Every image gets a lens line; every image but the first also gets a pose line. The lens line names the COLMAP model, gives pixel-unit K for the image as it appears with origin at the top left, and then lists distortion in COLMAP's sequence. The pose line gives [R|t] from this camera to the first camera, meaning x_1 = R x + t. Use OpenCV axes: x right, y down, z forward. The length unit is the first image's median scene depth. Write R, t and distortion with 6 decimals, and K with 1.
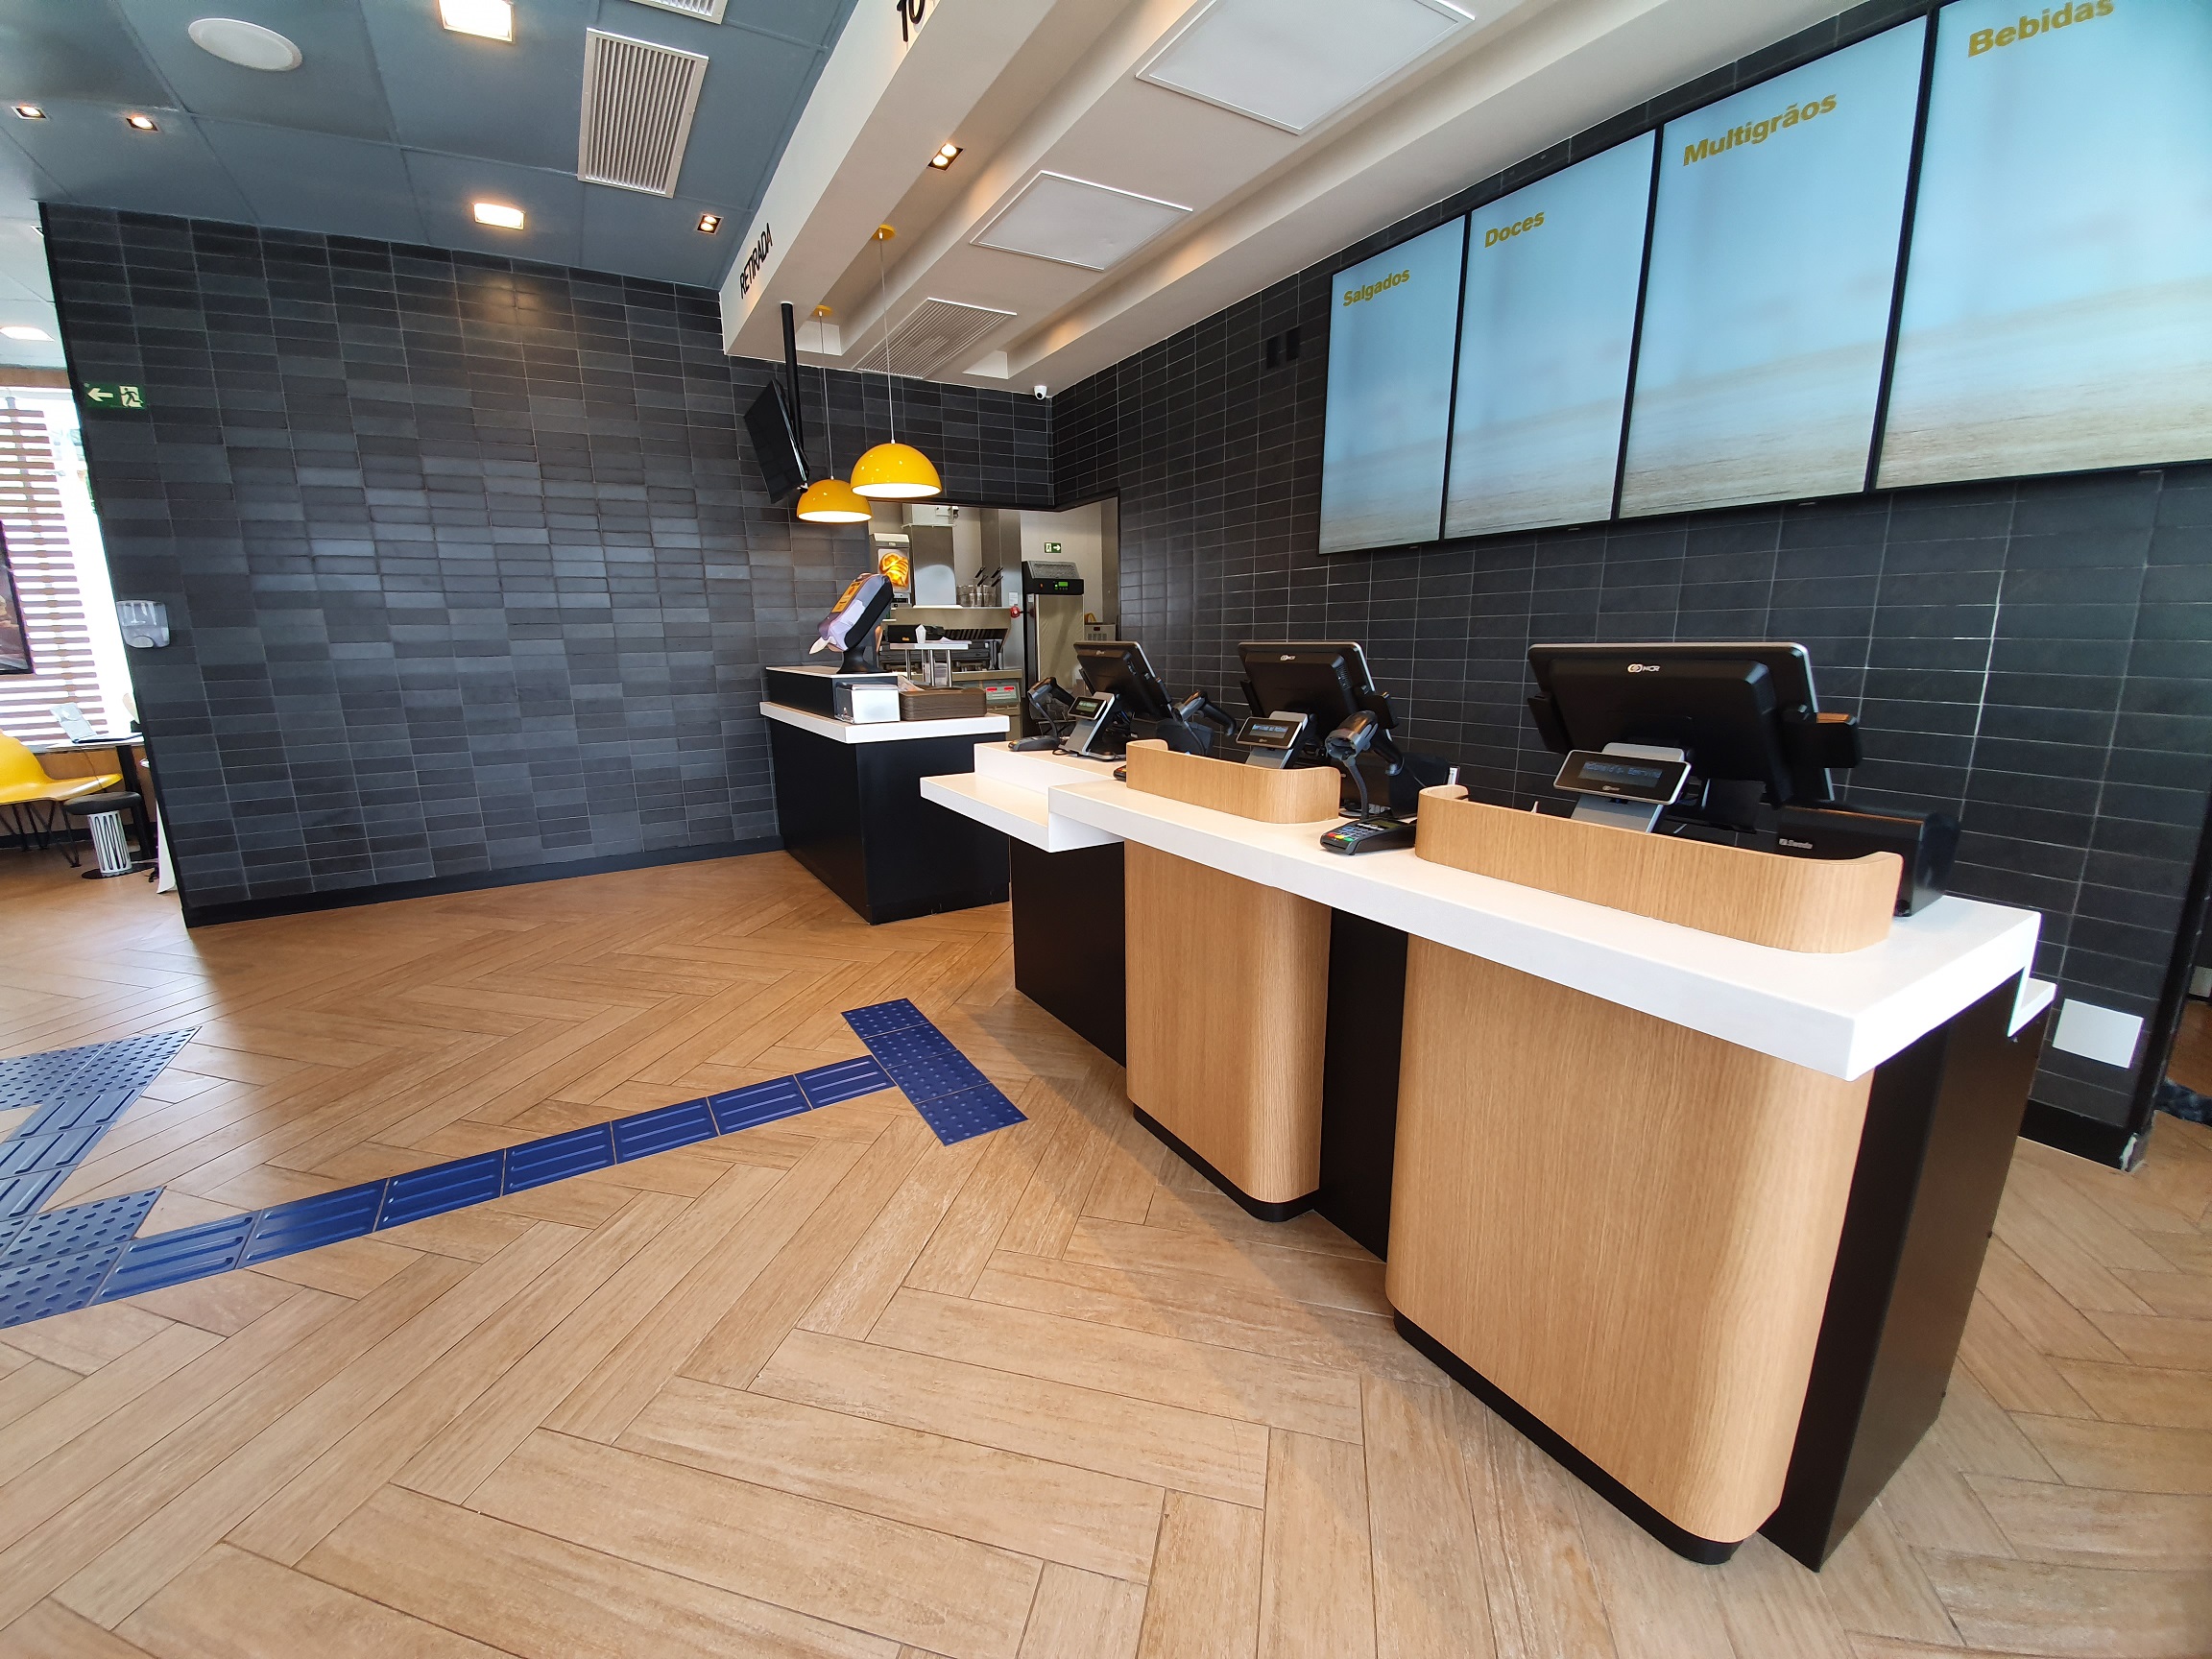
lens RADIAL K [[886.2, 0, 1106.0], [0, 886.2, 829.5], [0, 0, 1]] dist [-0.000167, -0.000014]
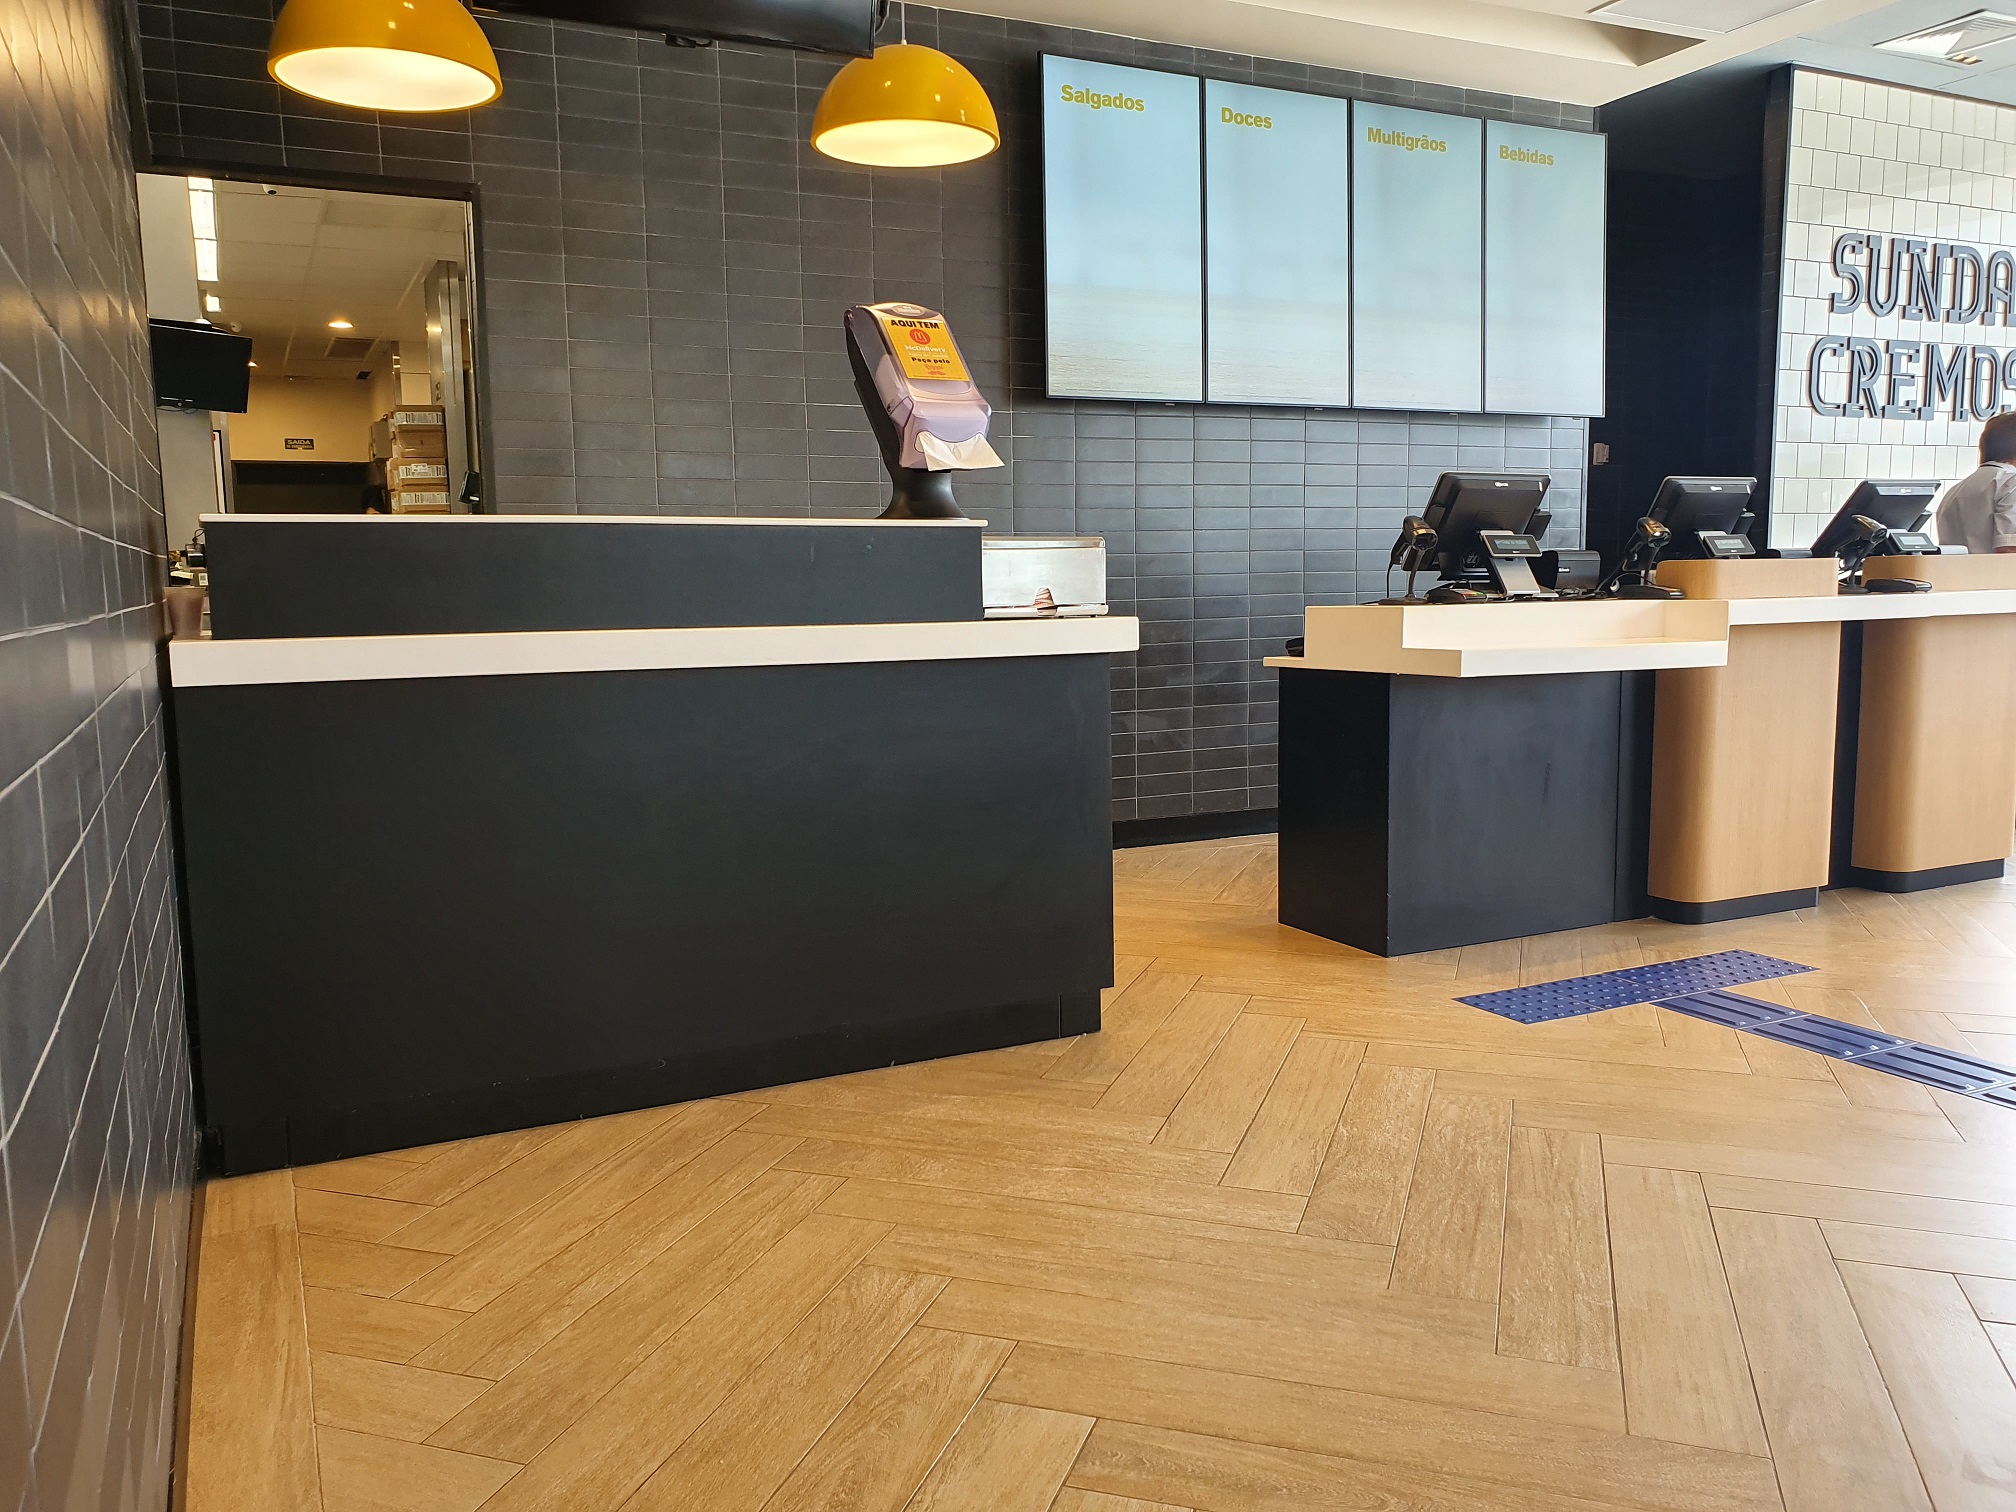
lens RADIAL K [[1503.4, 0, 1008.0], [0, 1503.4, 756.0], [0, 0, 1]] dist [-0.006797, -0.003094]
pose [[0.103242, -0.109672, 0.988591, -1.156910], [0.225799, 0.970538, 0.084088, -0.129424], [-0.968688, 0.214541, 0.124965, 0.992840]]
